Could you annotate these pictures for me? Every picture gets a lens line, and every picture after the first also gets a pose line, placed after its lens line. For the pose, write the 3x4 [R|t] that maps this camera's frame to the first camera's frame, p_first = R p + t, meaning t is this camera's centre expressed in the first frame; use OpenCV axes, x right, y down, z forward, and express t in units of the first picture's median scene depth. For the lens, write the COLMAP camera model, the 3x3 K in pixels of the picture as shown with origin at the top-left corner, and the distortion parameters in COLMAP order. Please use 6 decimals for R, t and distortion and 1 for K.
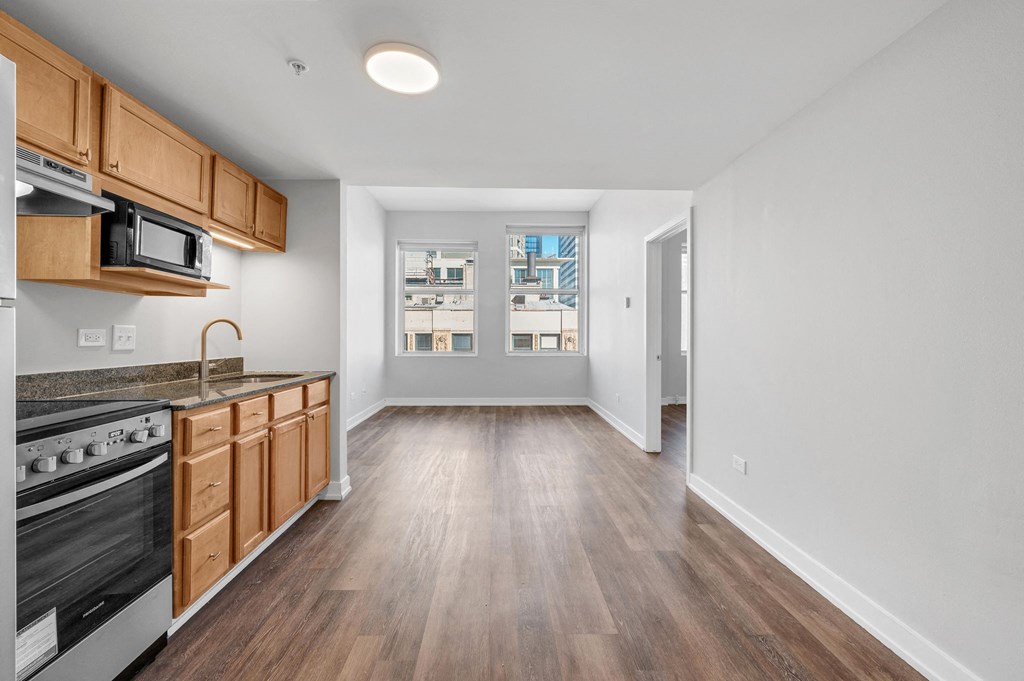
lens RADIAL K [[421.1, 0, 511.5], [0, 421.1, 335.9], [0, 0, 1]] dist [0.001391, 0.000276]
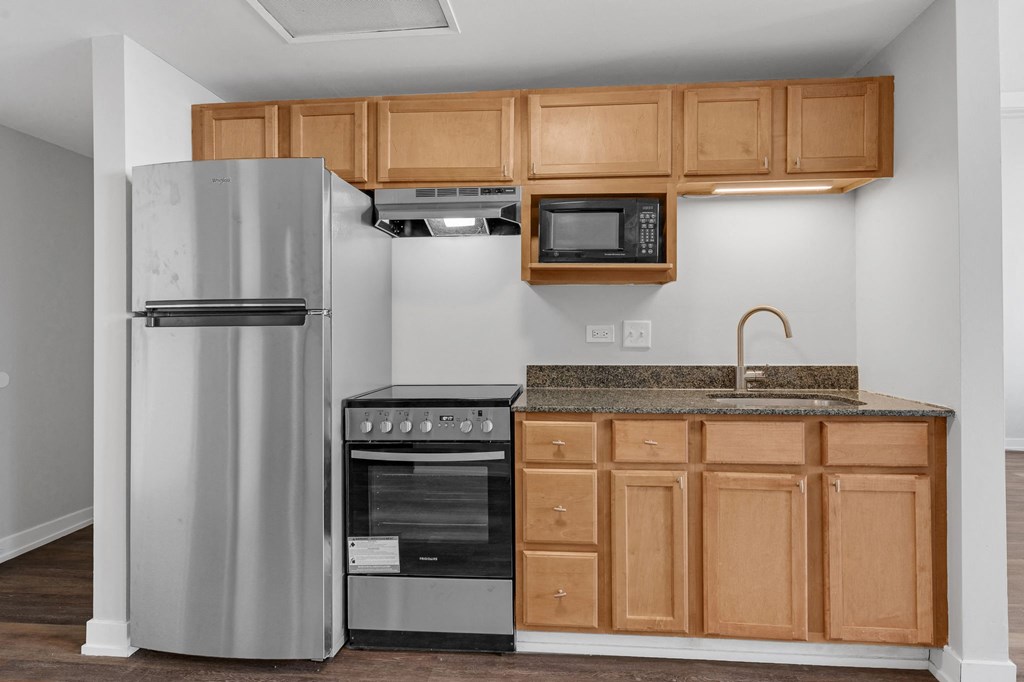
lens RADIAL K [[598.1, 0, 510.1], [0, 598.1, 330.7], [0, 0, 1]] dist [-0.000566, 0.000385]
pose [[-0.135064, -0.002977, -0.990832, 0.285916], [0.002811, 0.999990, -0.003387, 0.000410], [0.990833, -0.003243, -0.135055, 0.619947]]
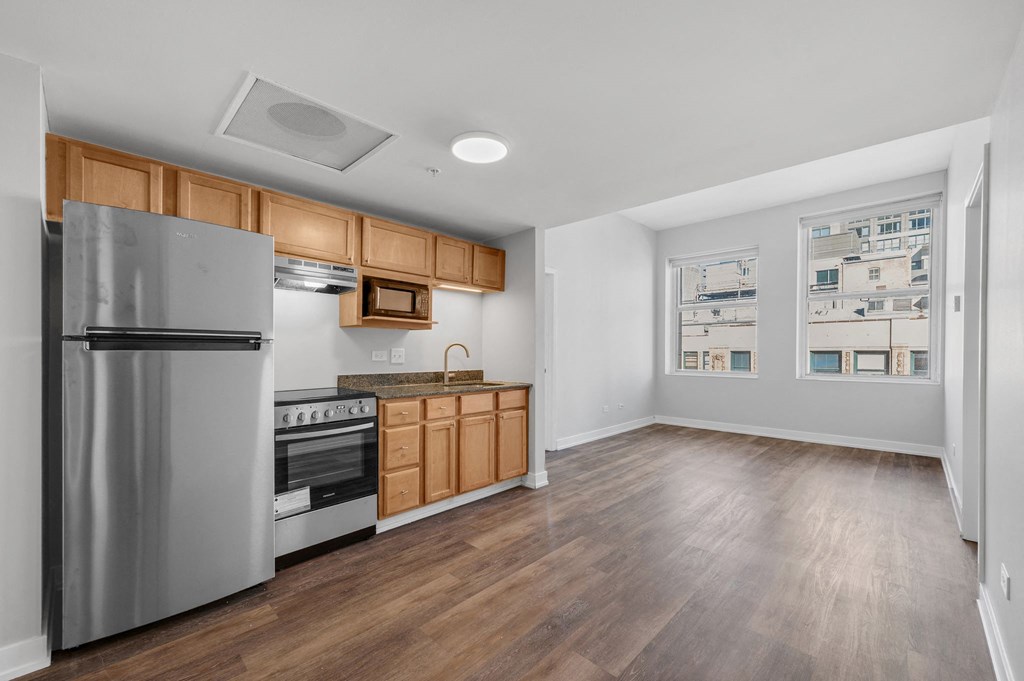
lens RADIAL K [[421.1, 0, 517.6], [0, 421.1, 353.7], [0, 0, 1]] dist [0.001391, 0.000276]
pose [[0.703676, 0.001694, -0.710518, 0.428461], [-0.001068, 0.999999, 0.001327, -0.005022], [0.710520, -0.000175, 0.703677, 0.104797]]
